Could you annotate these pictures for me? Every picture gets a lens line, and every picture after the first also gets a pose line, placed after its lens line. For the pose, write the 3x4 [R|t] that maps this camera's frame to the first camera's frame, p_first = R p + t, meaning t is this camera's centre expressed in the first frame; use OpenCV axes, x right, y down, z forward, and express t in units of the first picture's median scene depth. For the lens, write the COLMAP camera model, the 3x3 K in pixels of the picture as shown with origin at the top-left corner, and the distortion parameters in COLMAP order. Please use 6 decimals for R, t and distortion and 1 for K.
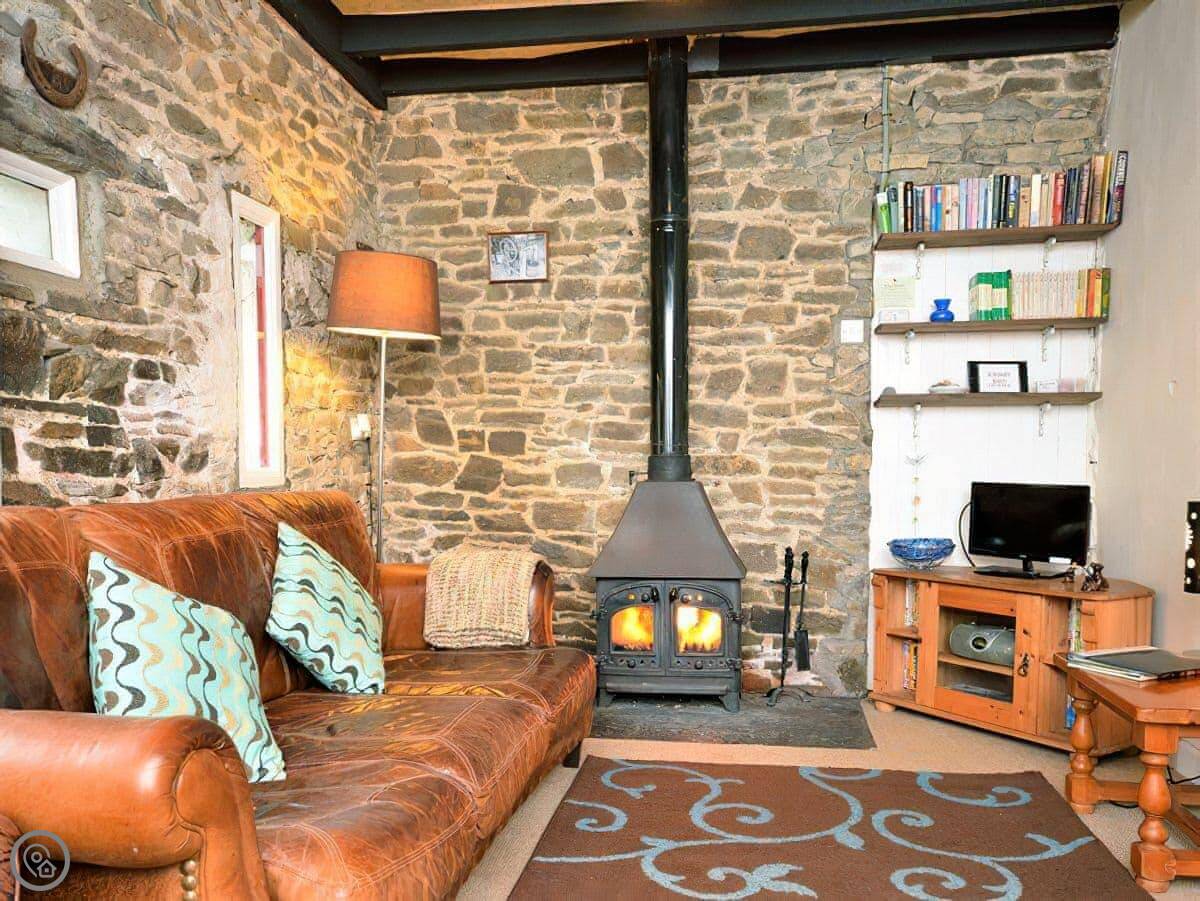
lens RADIAL K [[1535.5, 0, 601.6], [0, 1535.5, 450.5], [0, 0, 1]] dist [0.007460, 0.000000]
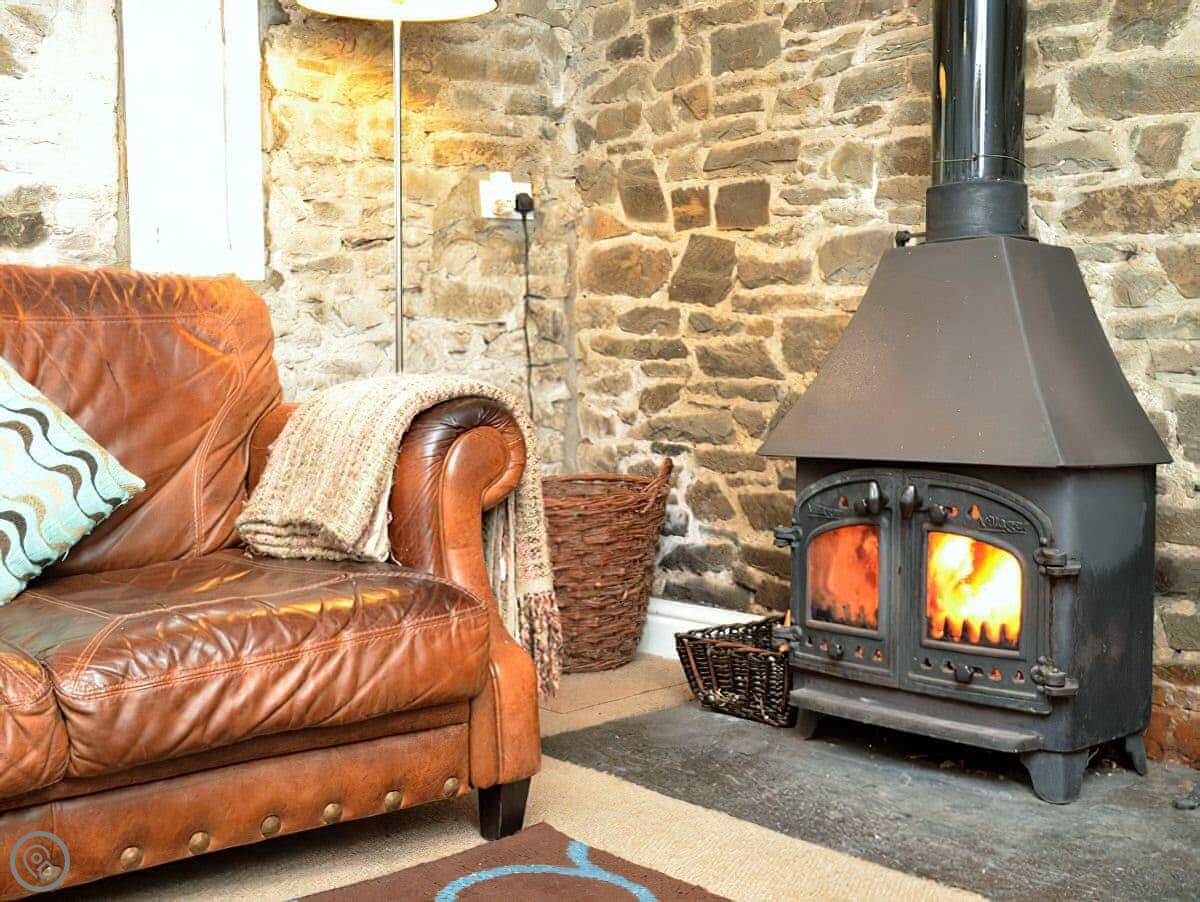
lens RADIAL K [[1535.5, 0, 599.4], [0, 1535.5, 446.9], [0, 0, 1]] dist [0.007460, 0.000000]
pose [[0.636946, 0.011307, -0.770825, 0.308859], [-0.008899, 0.999934, 0.007315, 0.073206], [0.770857, 0.002201, 0.637005, 0.633728]]
